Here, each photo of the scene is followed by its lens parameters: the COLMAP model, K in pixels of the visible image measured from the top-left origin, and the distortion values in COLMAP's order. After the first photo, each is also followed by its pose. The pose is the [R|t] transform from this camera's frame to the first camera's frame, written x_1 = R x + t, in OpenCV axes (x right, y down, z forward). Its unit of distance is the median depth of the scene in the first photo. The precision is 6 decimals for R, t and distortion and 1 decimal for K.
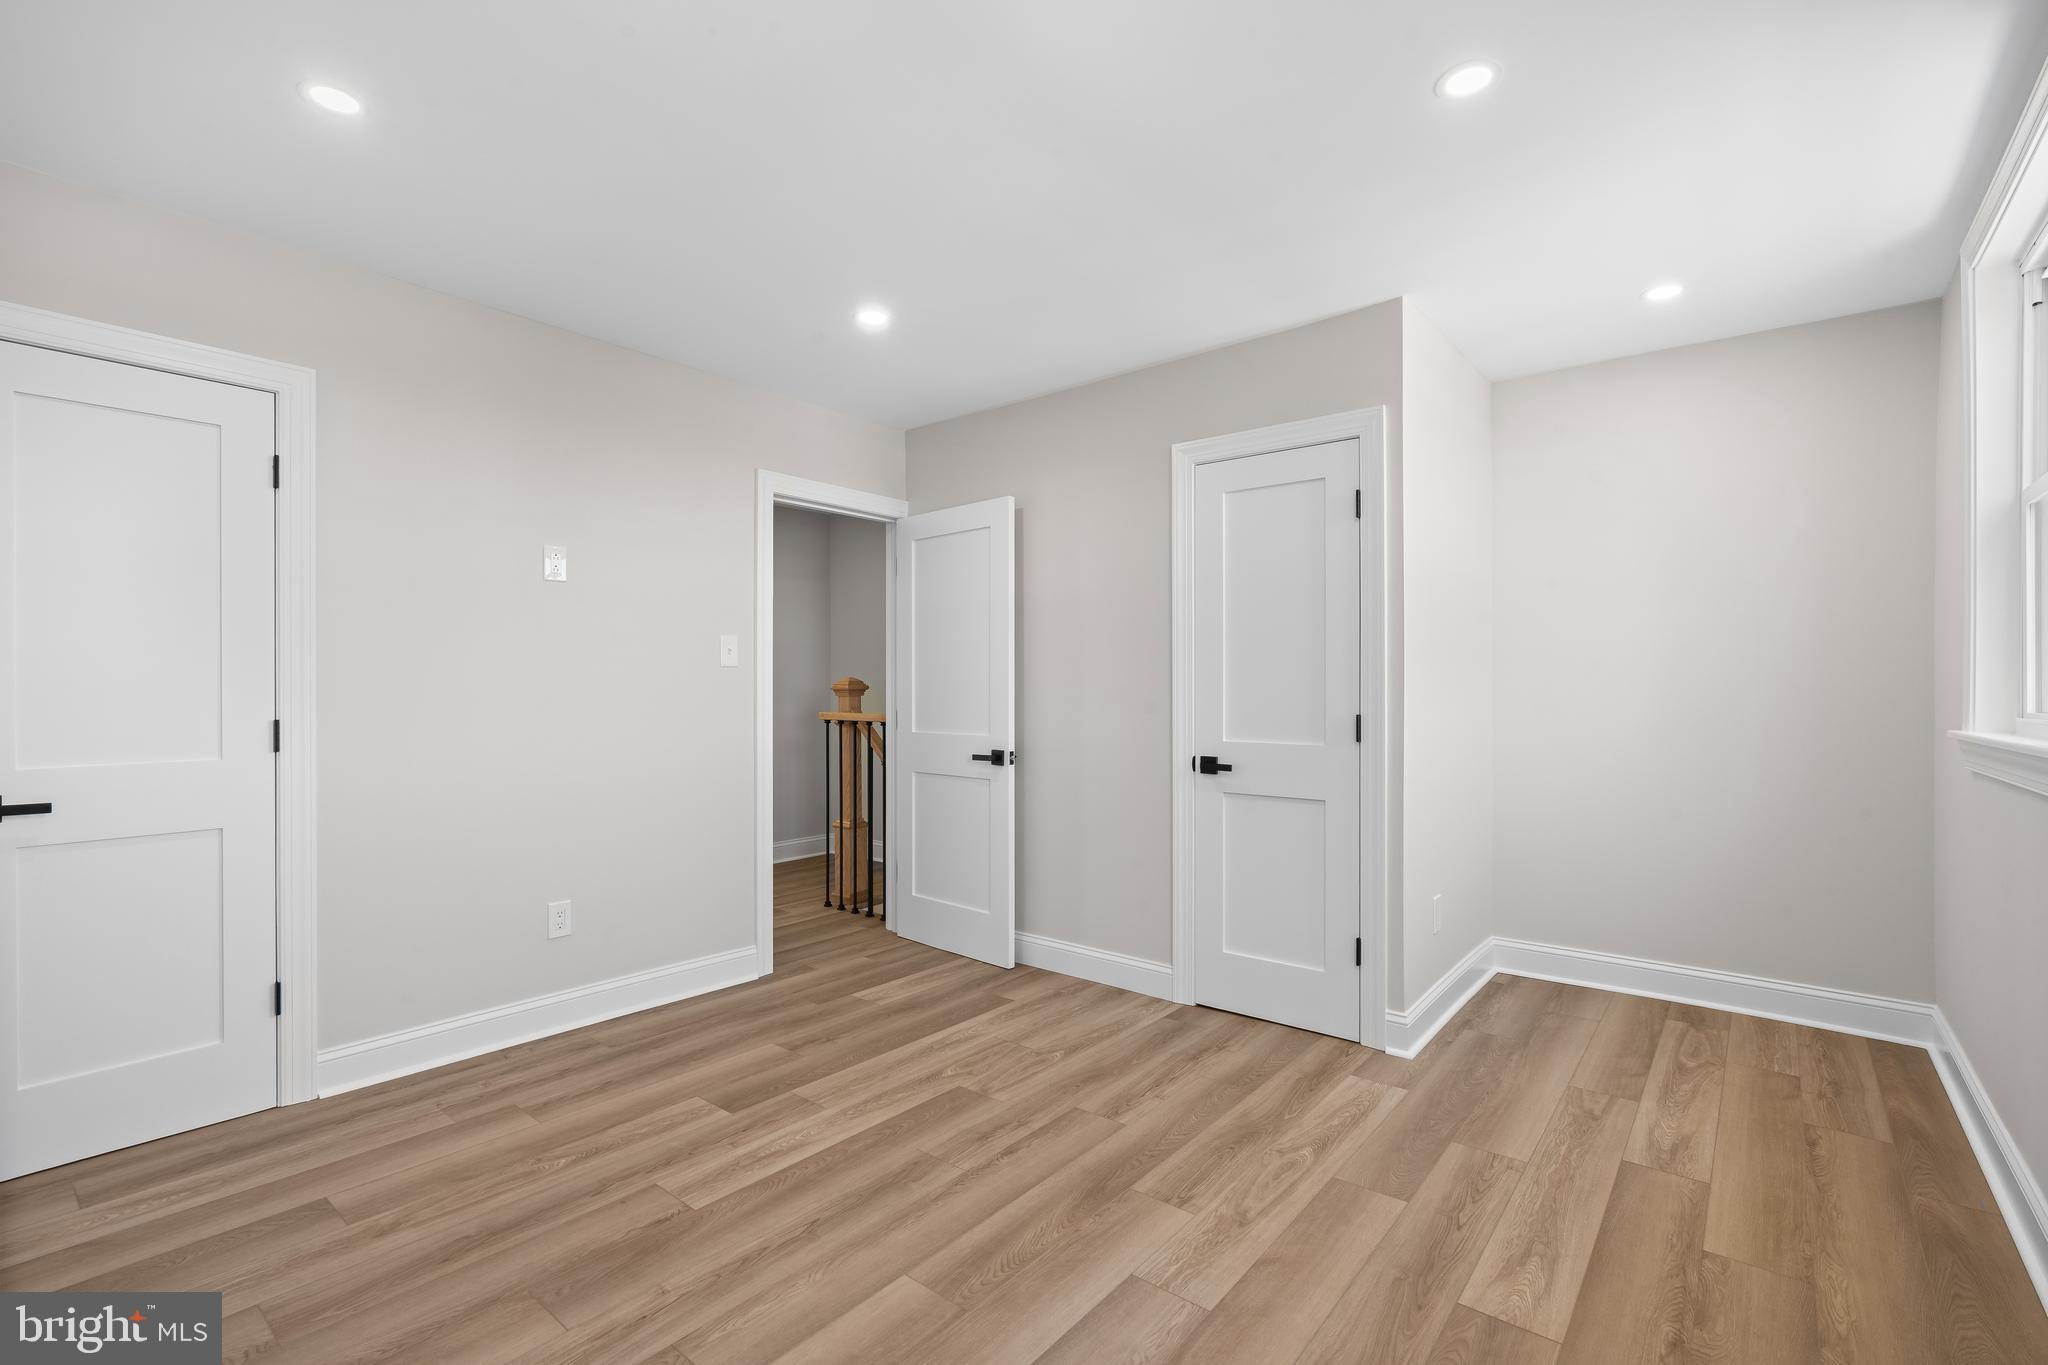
lens RADIAL K [[922.2, 0, 1022.2], [0, 922.2, 689.2], [0, 0, 1]] dist [-0.003934, 0.000367]
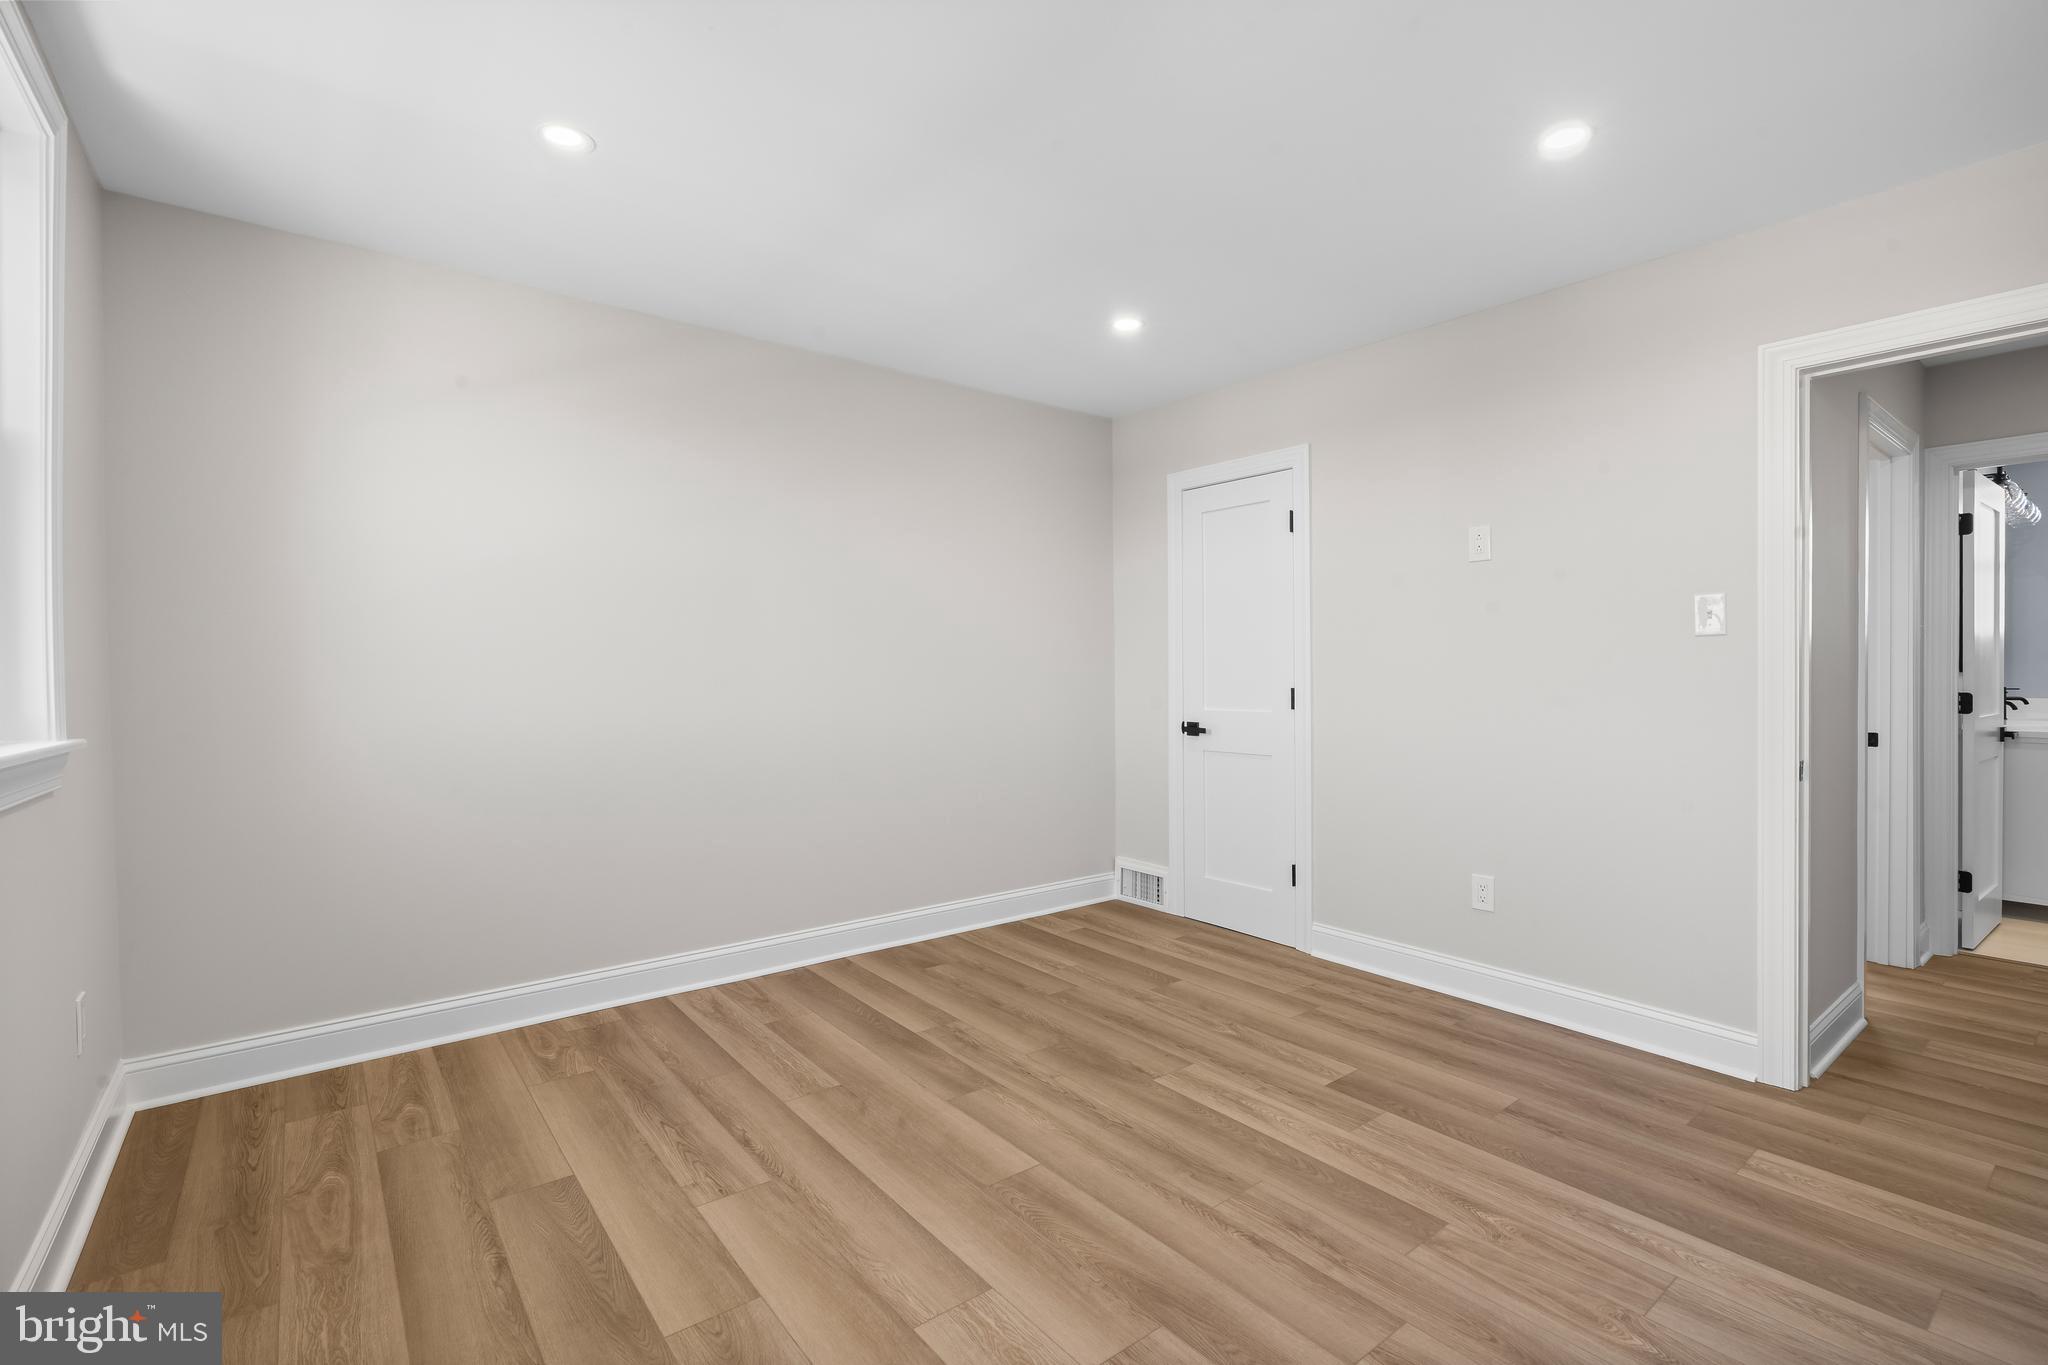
lens RADIAL K [[922.2, 0, 1022.2], [0, 922.2, 689.2], [0, 0, 1]] dist [-0.003934, 0.000367]
pose [[-0.210944, 0.021280, -0.977266, 0.804117], [0.001262, 0.999768, 0.021498, 0.002604], [0.977497, 0.003302, -0.210922, 0.967927]]
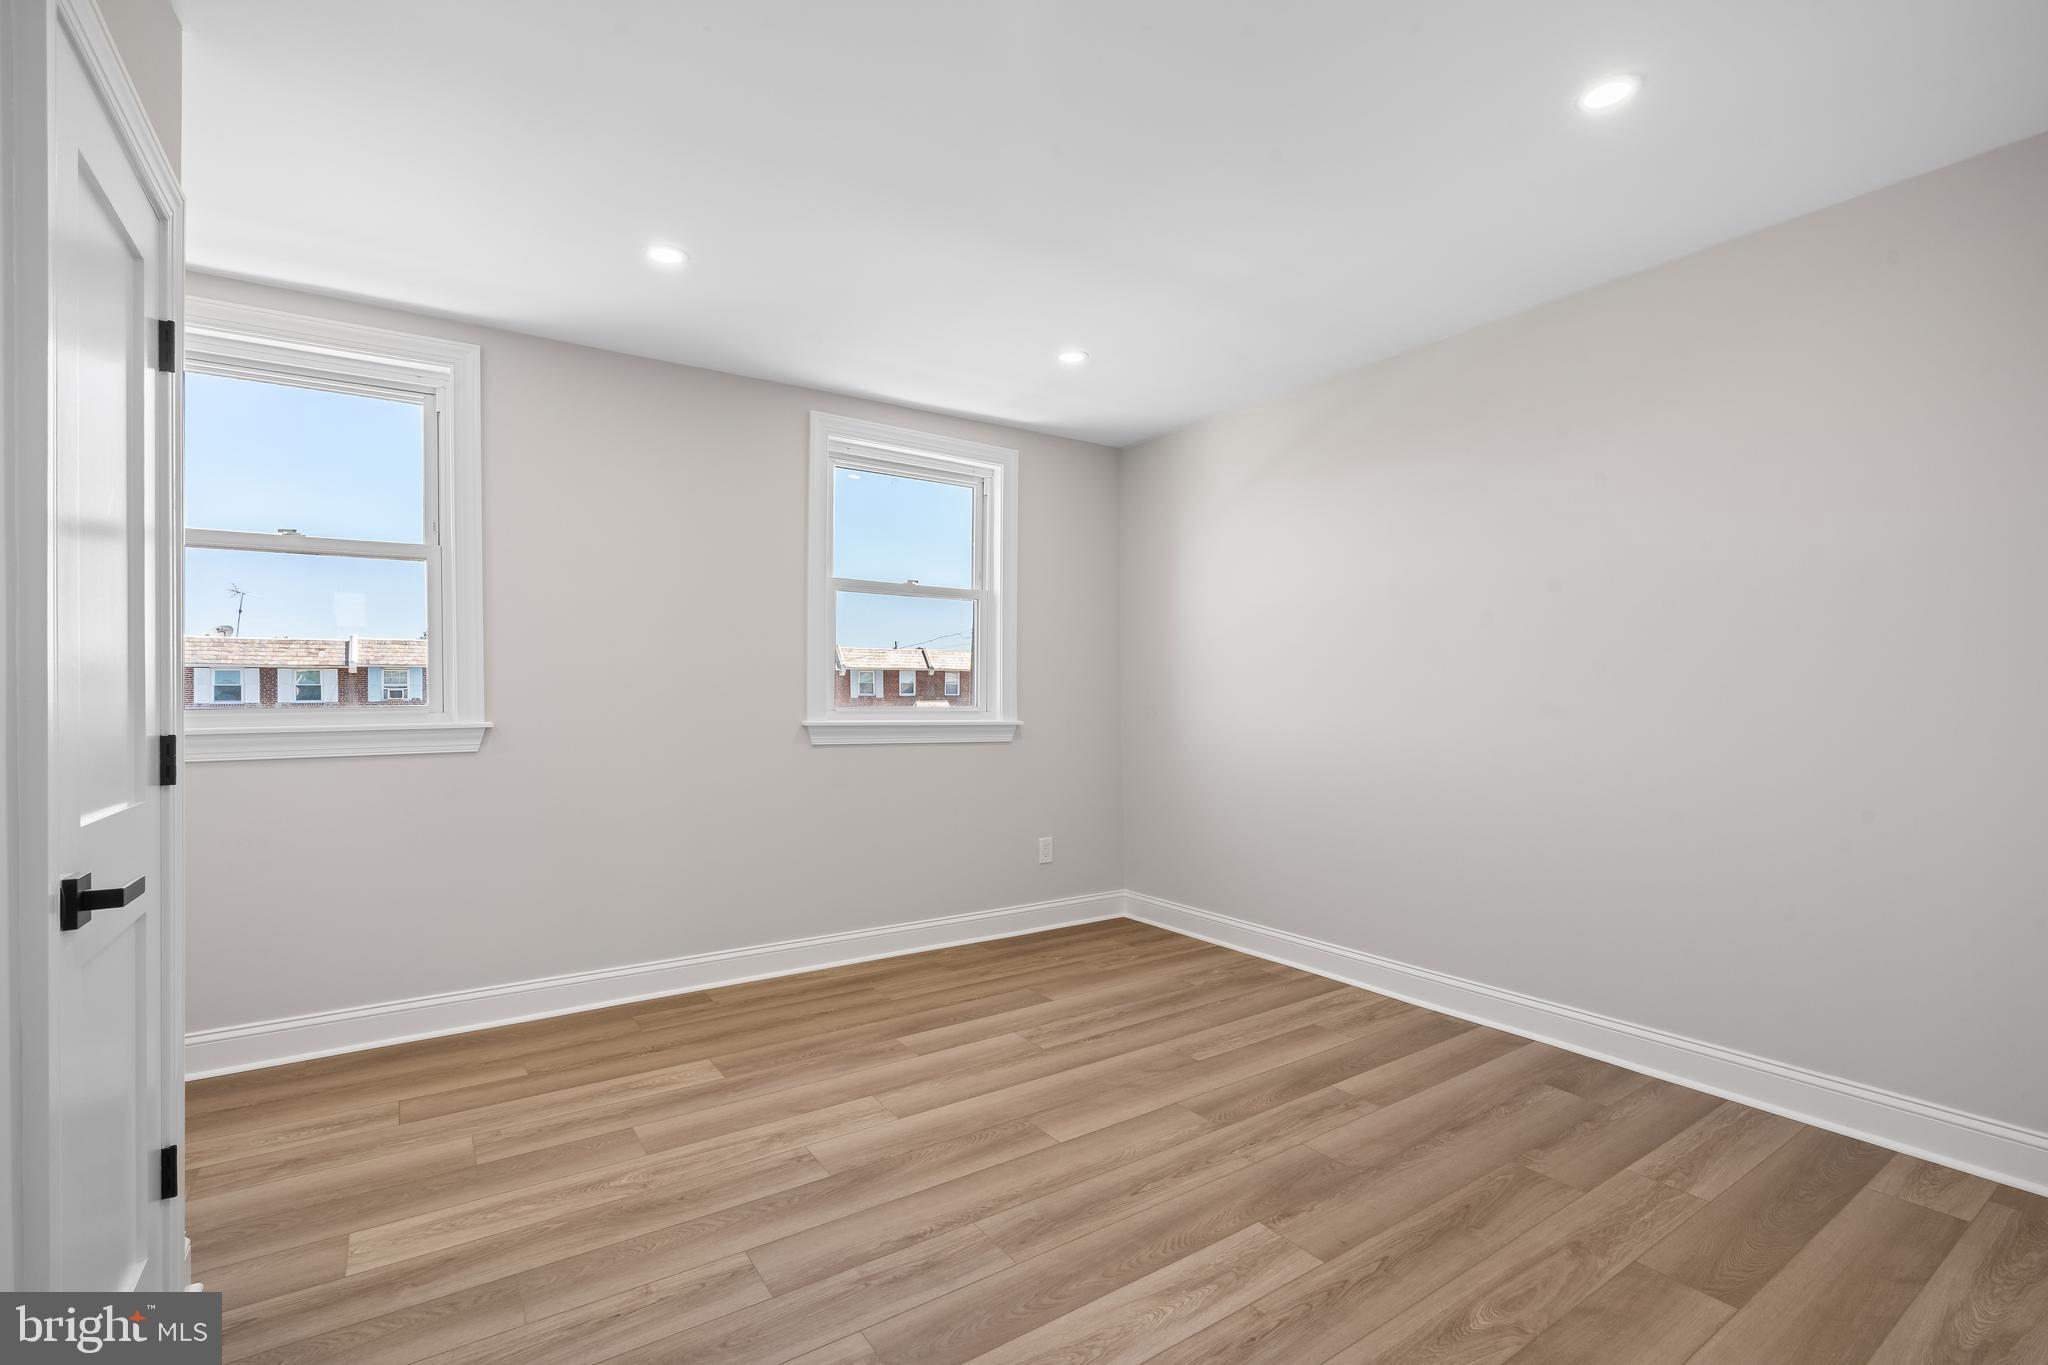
lens RADIAL K [[922.2, 0, 1022.2], [0, 922.2, 689.2], [0, 0, 1]] dist [-0.003934, 0.000367]
pose [[-0.959312, 0.005632, 0.282294, -0.349488], [0.005091, 0.999984, -0.002650, 0.005215], [-0.282304, -0.001105, -0.959324, 1.777964]]
